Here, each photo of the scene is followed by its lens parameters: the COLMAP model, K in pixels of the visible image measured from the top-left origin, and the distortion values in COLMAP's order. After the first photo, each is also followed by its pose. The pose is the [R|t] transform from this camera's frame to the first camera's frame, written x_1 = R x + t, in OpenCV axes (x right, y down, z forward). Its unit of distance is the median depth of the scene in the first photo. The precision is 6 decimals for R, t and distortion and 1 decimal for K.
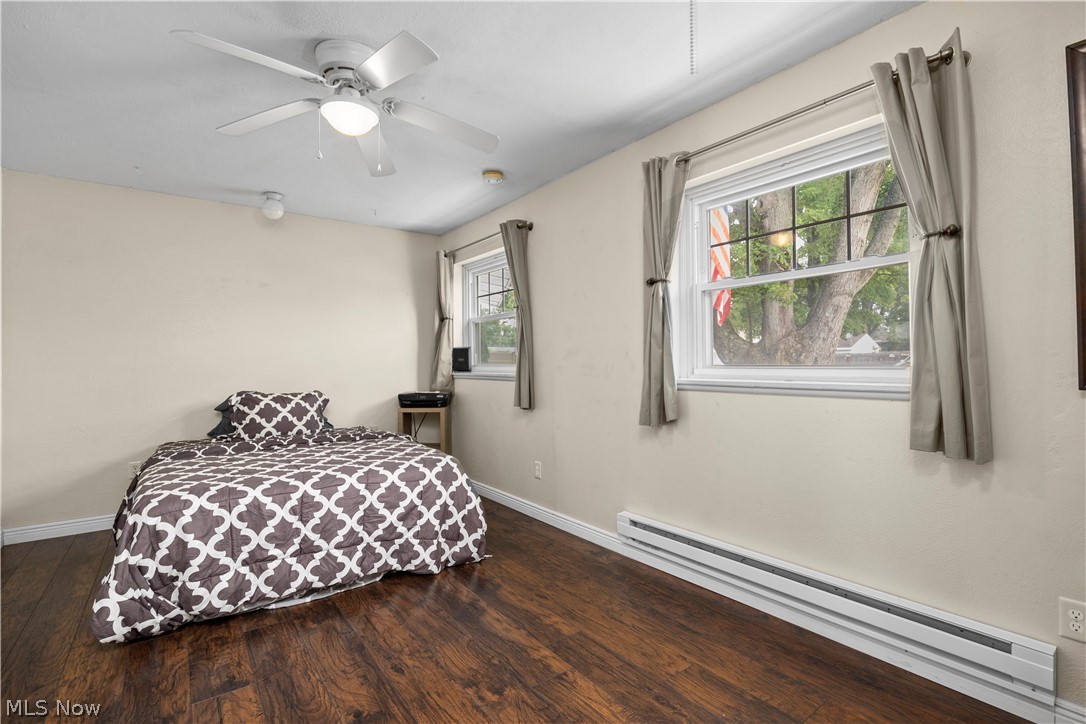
lens RADIAL K [[507.1, 0, 543.7], [0, 507.1, 362.3], [0, 0, 1]] dist [-0.023644, 0.000040]
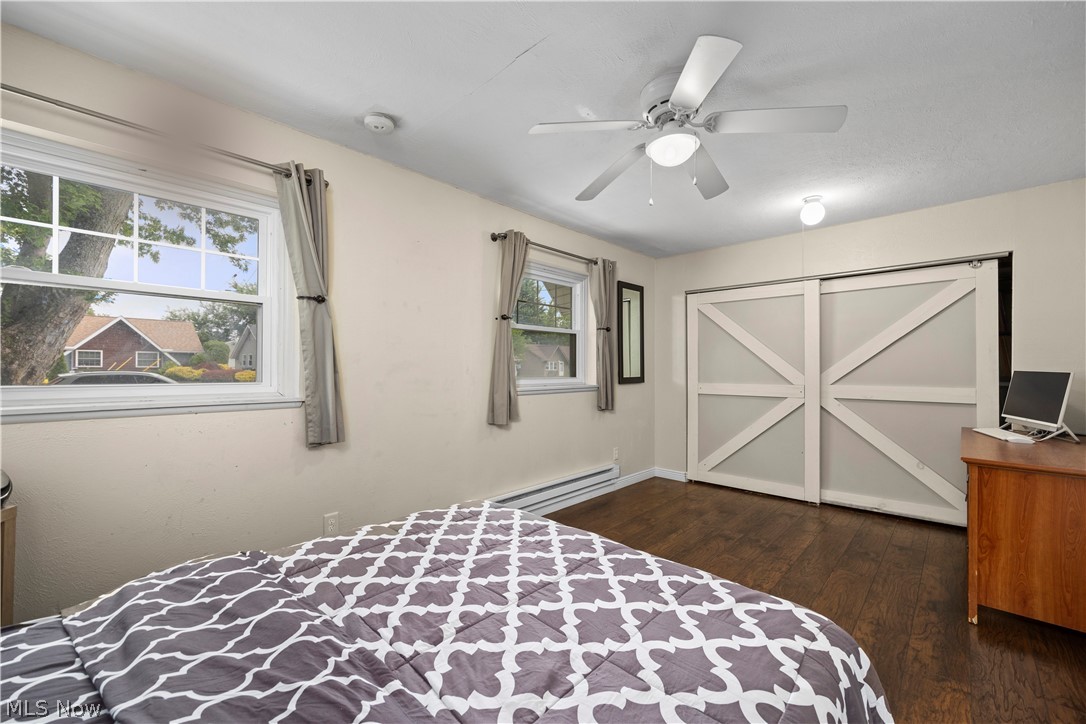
lens RADIAL K [[432.9, 0, 547.0], [0, 432.9, 363.8], [0, 0, 1]] dist [0.002133, -0.000371]
pose [[-0.183939, 0.012031, 0.982864, -1.342364], [-0.001081, 0.999922, -0.012442, -0.029082], [-0.982937, -0.003351, -0.183912, 1.574202]]
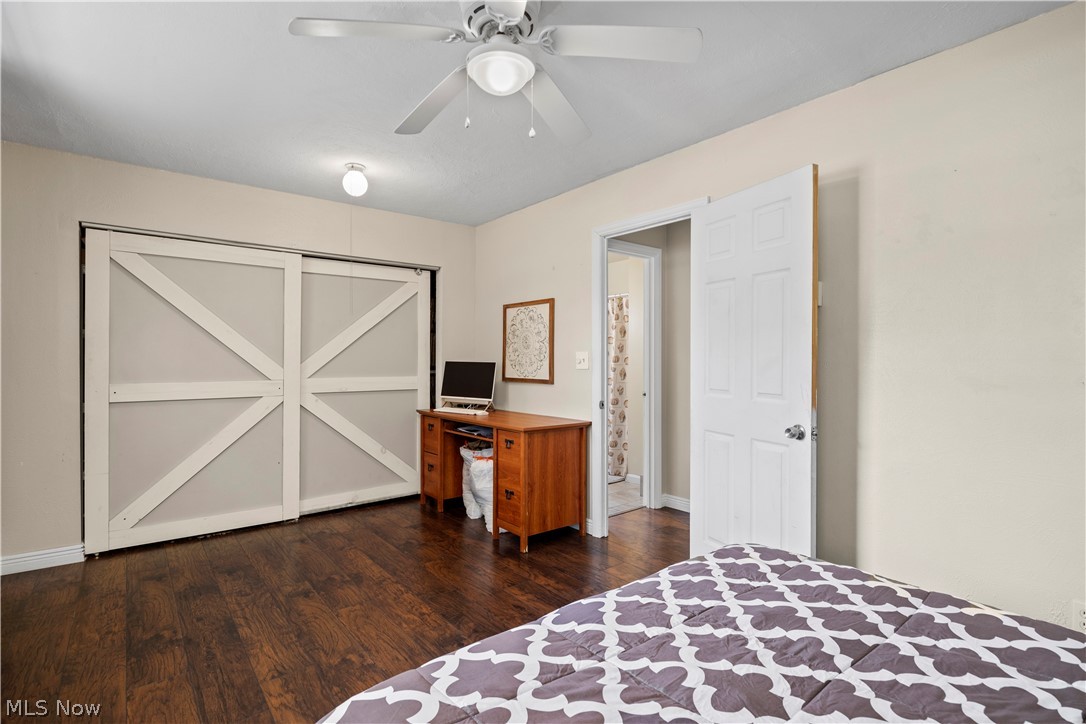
lens RADIAL K [[507.1, 0, 542.7], [0, 507.1, 359.5], [0, 0, 1]] dist [-0.023644, 0.000040]
pose [[-0.999072, 0.002704, -0.042992, -0.456699], [0.002685, 0.999996, 0.000488, -0.032499], [0.042993, 0.000372, -0.999075, 1.995150]]
